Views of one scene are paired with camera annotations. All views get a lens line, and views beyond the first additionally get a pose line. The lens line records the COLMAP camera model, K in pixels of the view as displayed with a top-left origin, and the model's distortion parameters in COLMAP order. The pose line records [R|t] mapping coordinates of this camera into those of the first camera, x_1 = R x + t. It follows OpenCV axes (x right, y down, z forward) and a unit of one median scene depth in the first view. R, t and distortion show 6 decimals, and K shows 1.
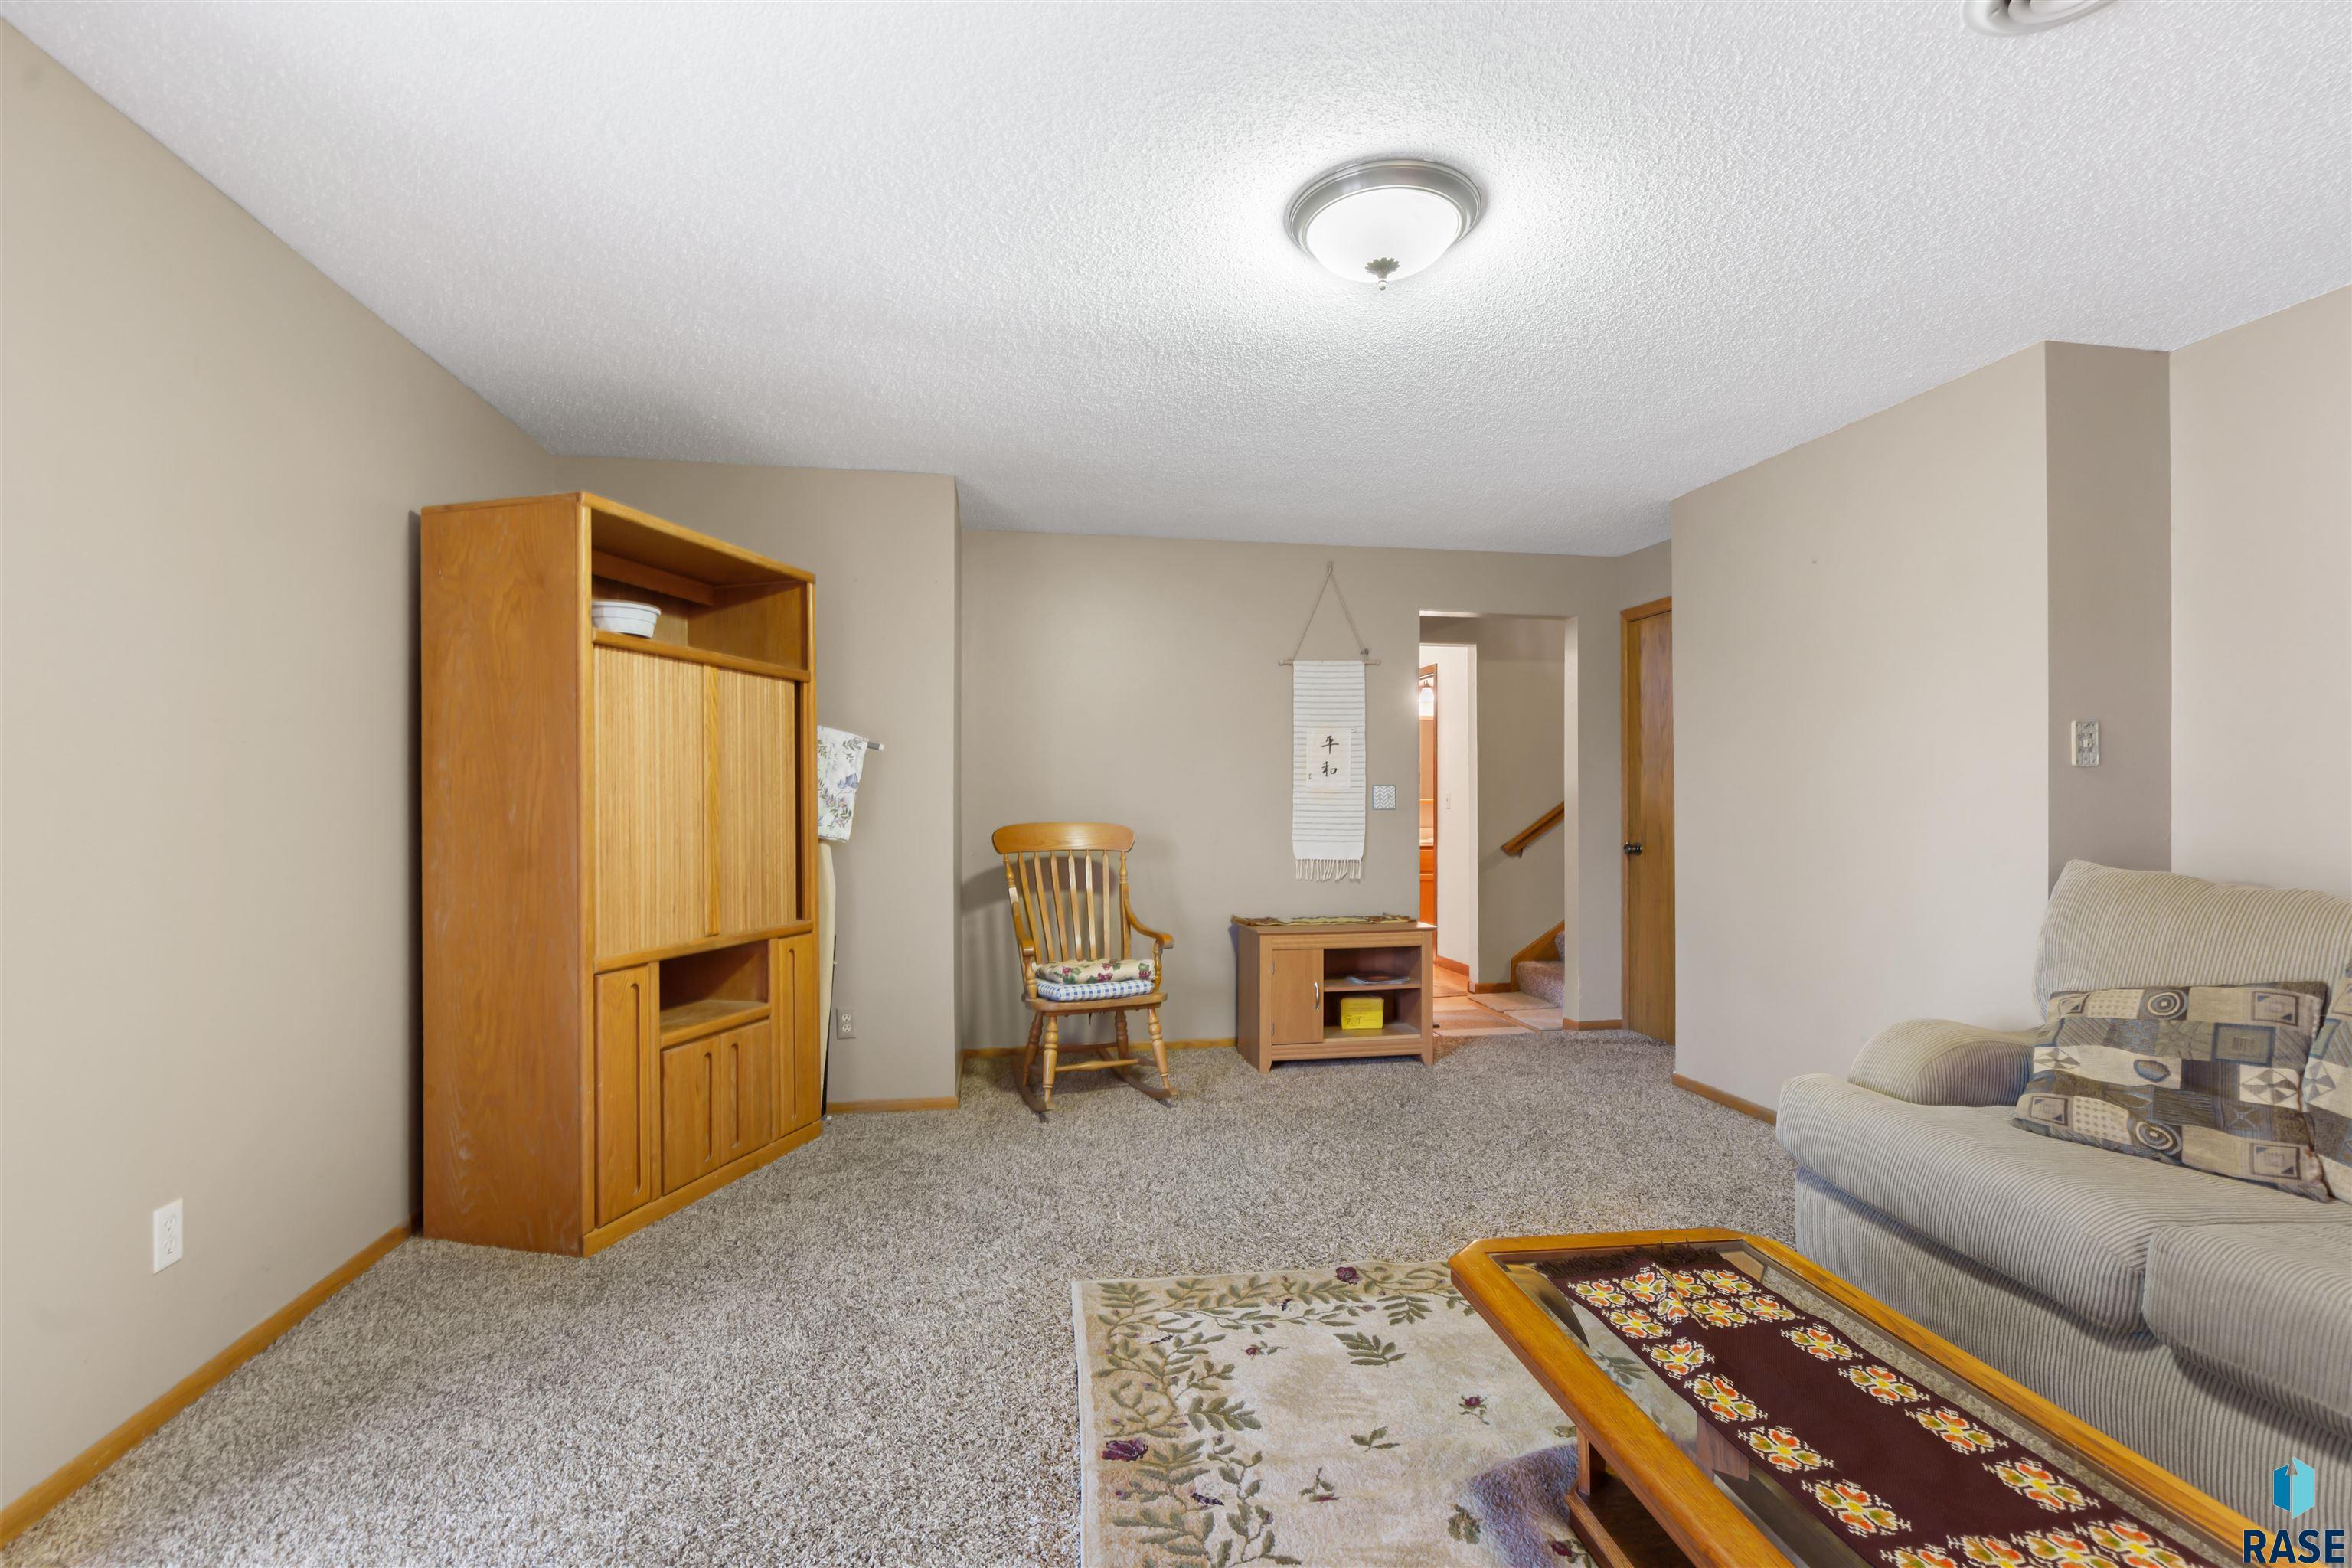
lens RADIAL K [[1070.5, 0, 1170.0], [0, 1070.5, 802.4], [0, 0, 1]] dist [-0.006131, 0.002400]
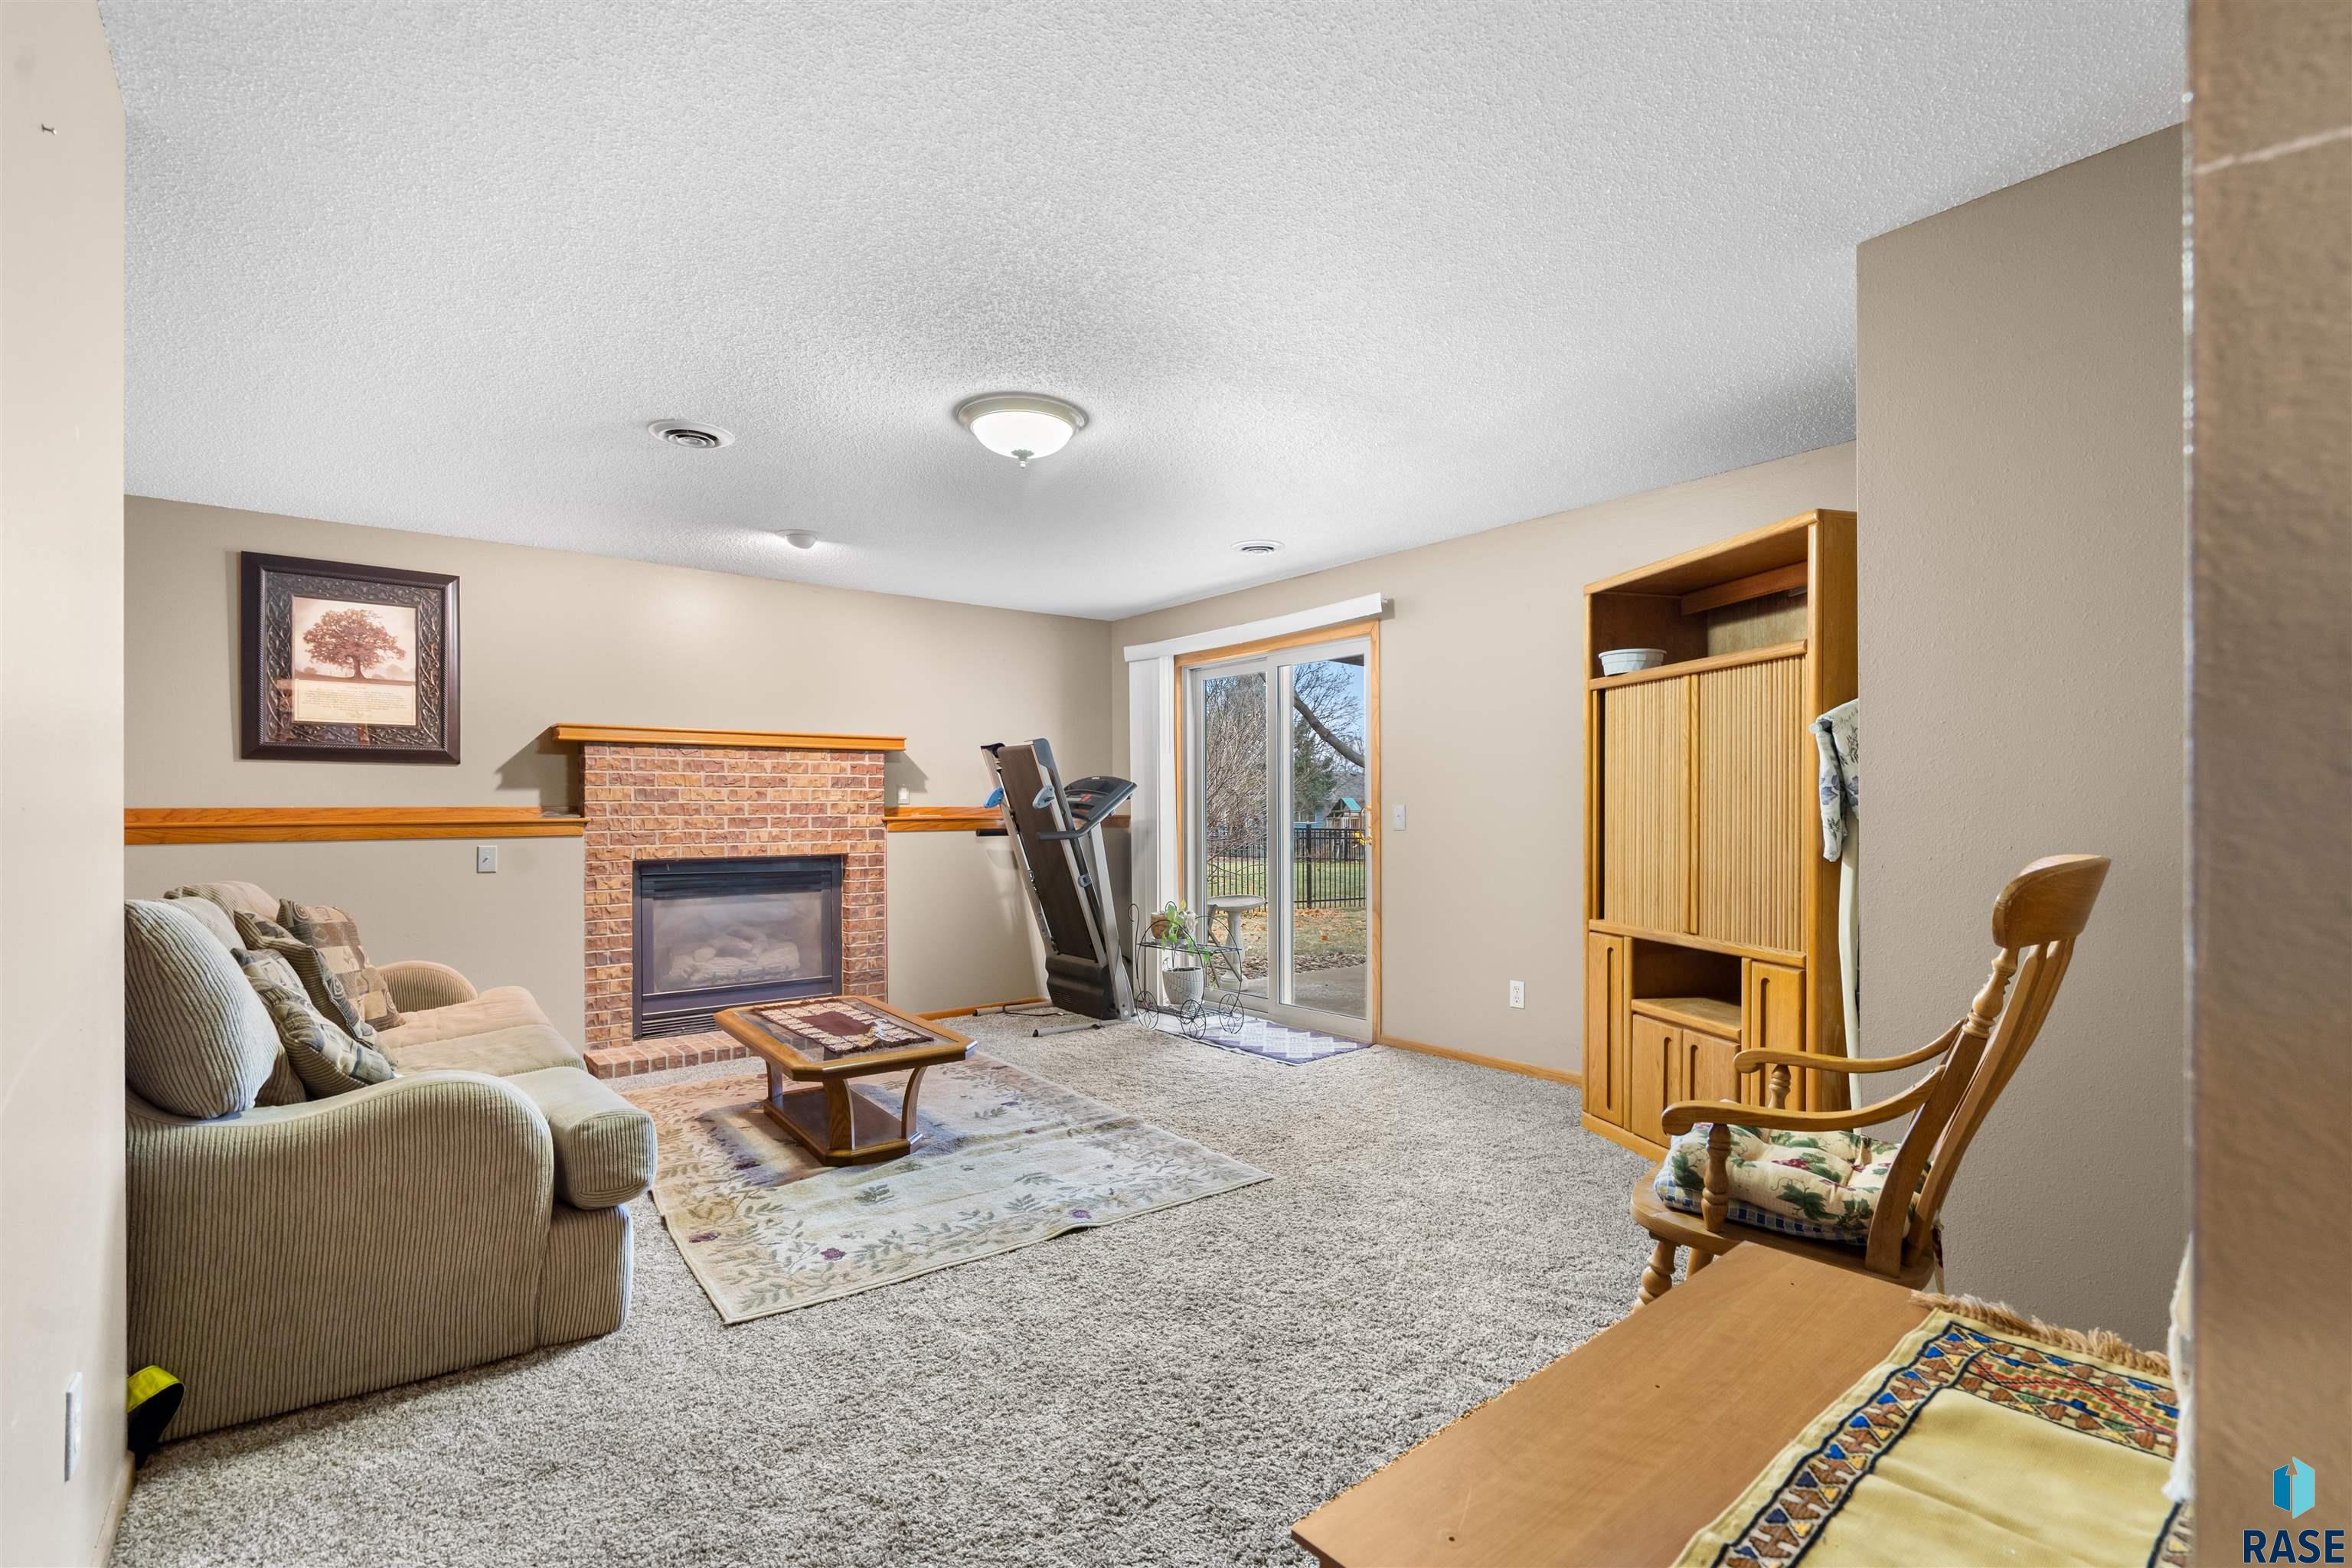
lens RADIAL K [[1070.5, 0, 1207.3], [0, 1070.5, 811.8], [0, 0, 1]] dist [-0.006131, 0.002400]
pose [[-0.862590, 0.008743, -0.505829, 0.490344], [0.007589, 0.999962, 0.004342, -0.002976], [0.505847, -0.000093, -0.862623, 1.608748]]
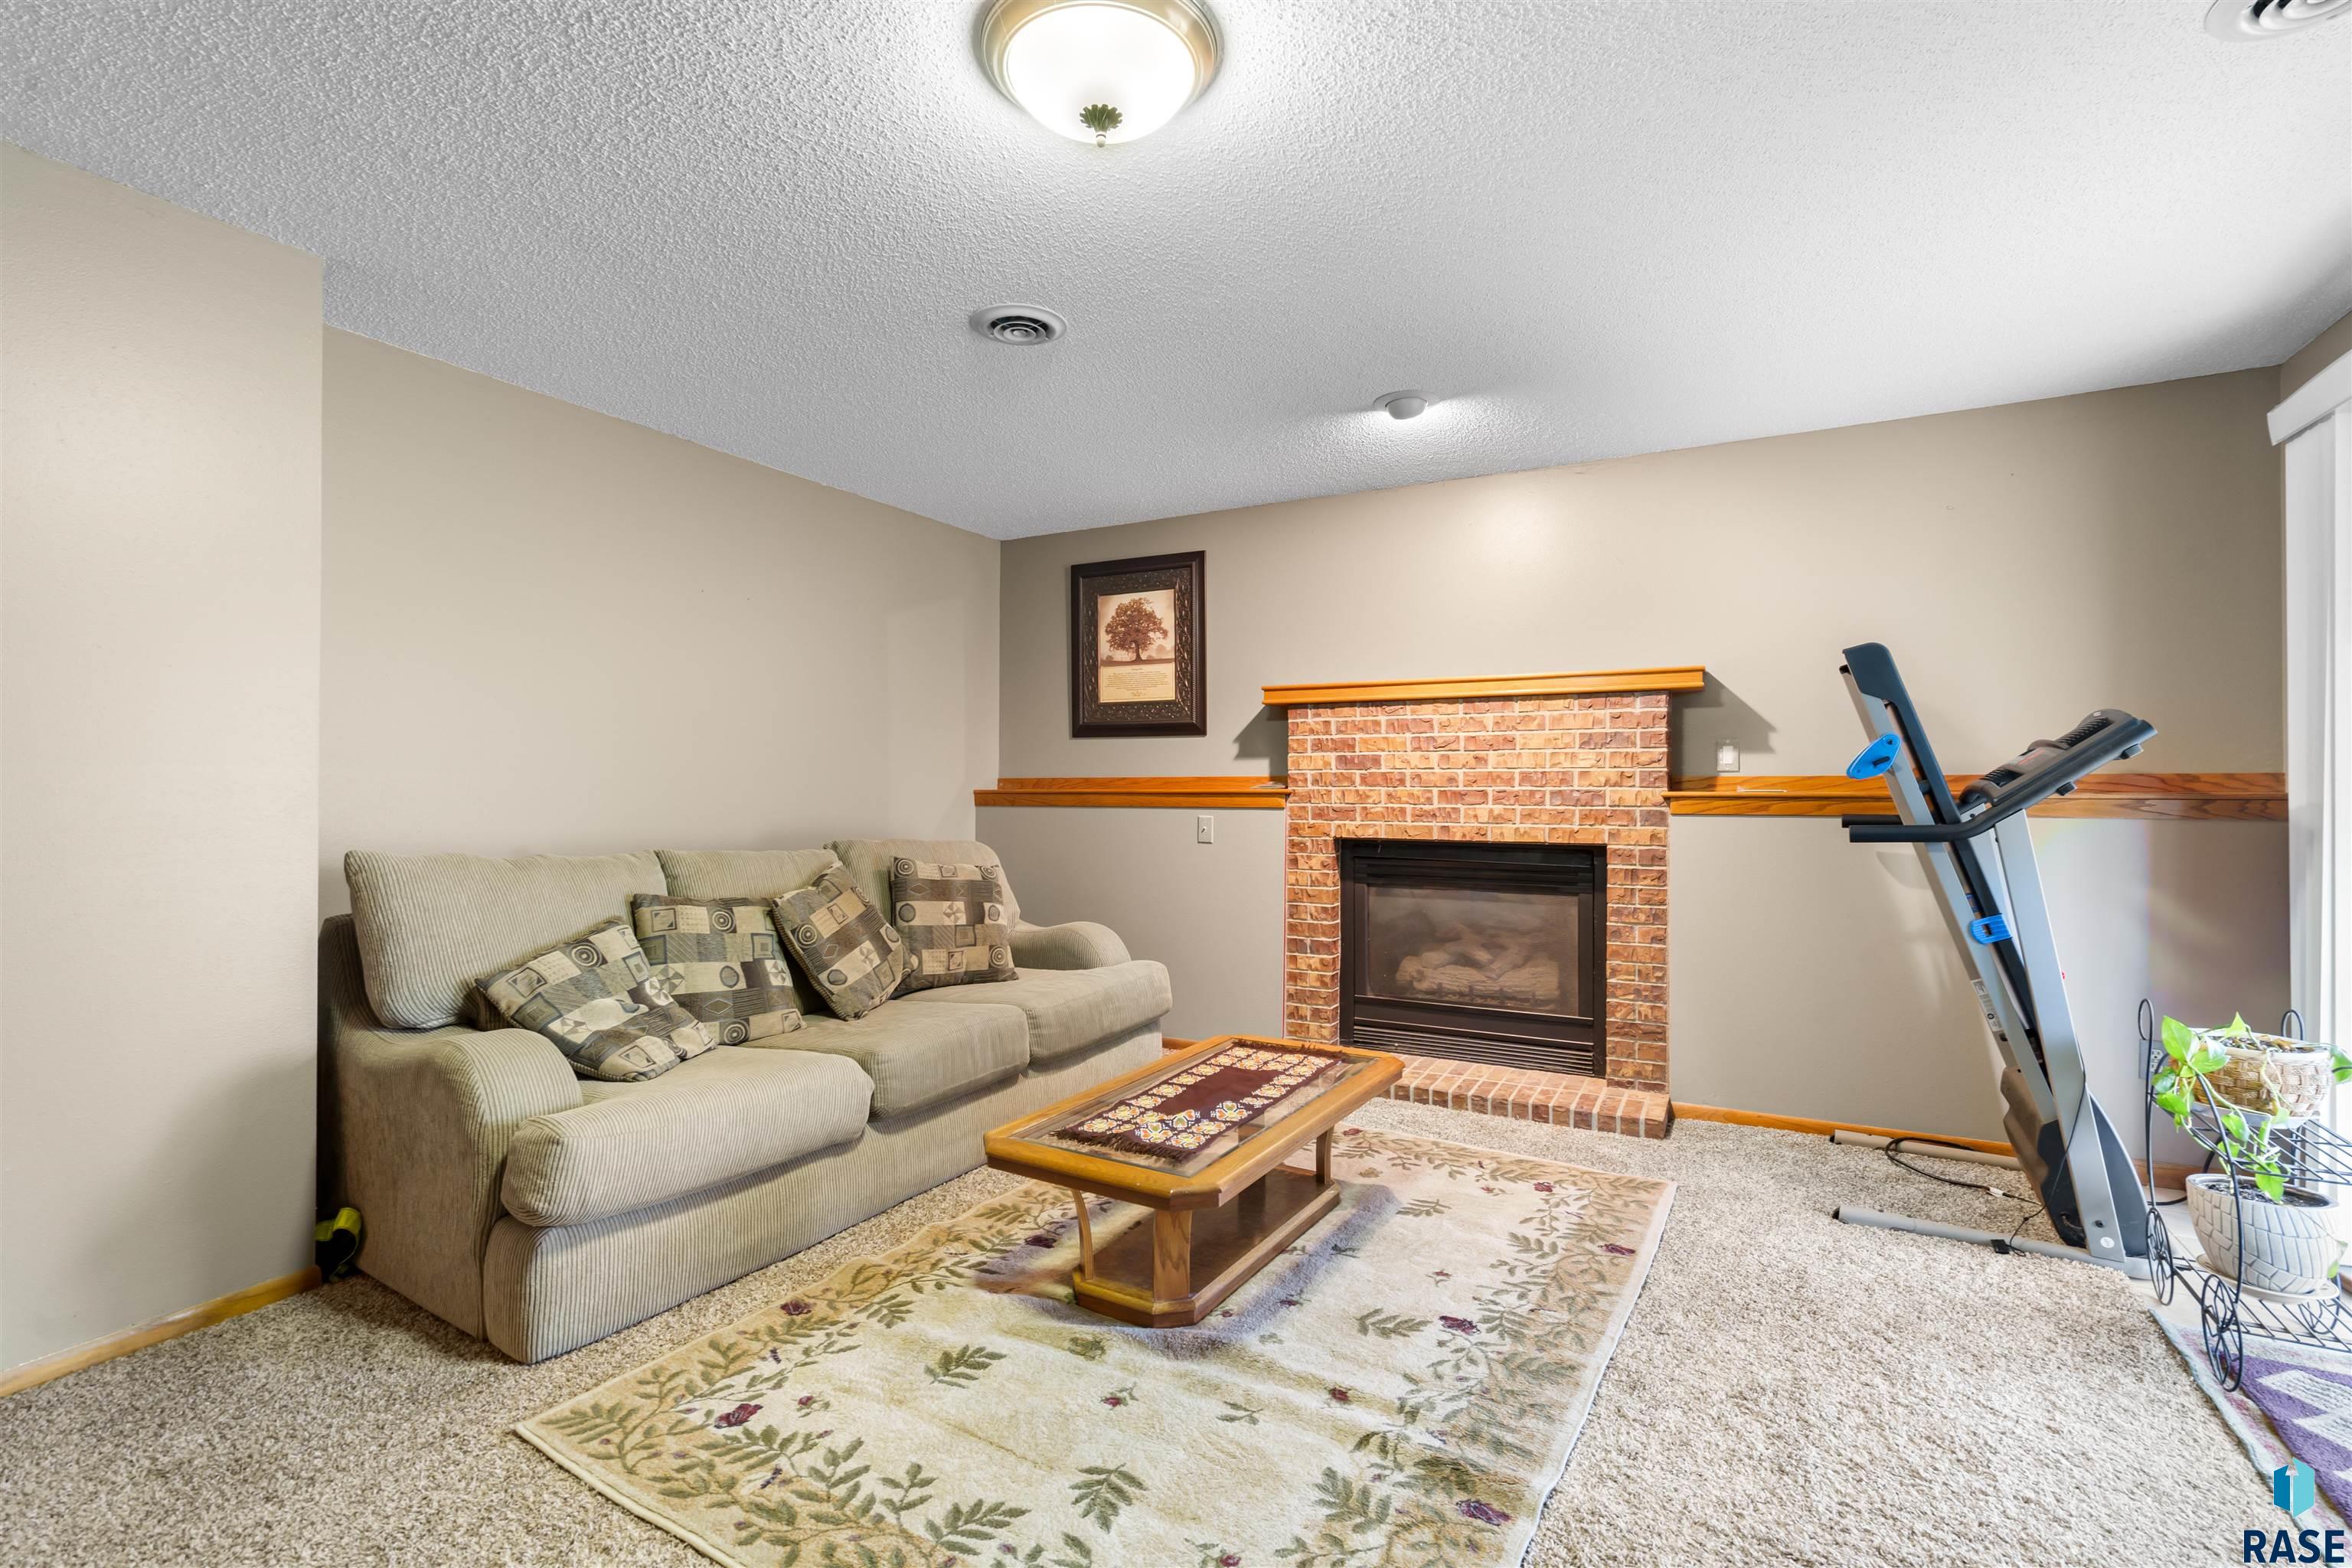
lens RADIAL K [[1070.5, 0, 1174.3], [0, 1070.5, 781.6], [0, 0, 1]] dist [-0.006131, 0.002400]
pose [[-0.784935, 0.004593, 0.619562, -0.224013], [0.004049, 0.999989, -0.002284, -0.001104], [-0.619566, 0.000716, -0.784945, 1.054698]]
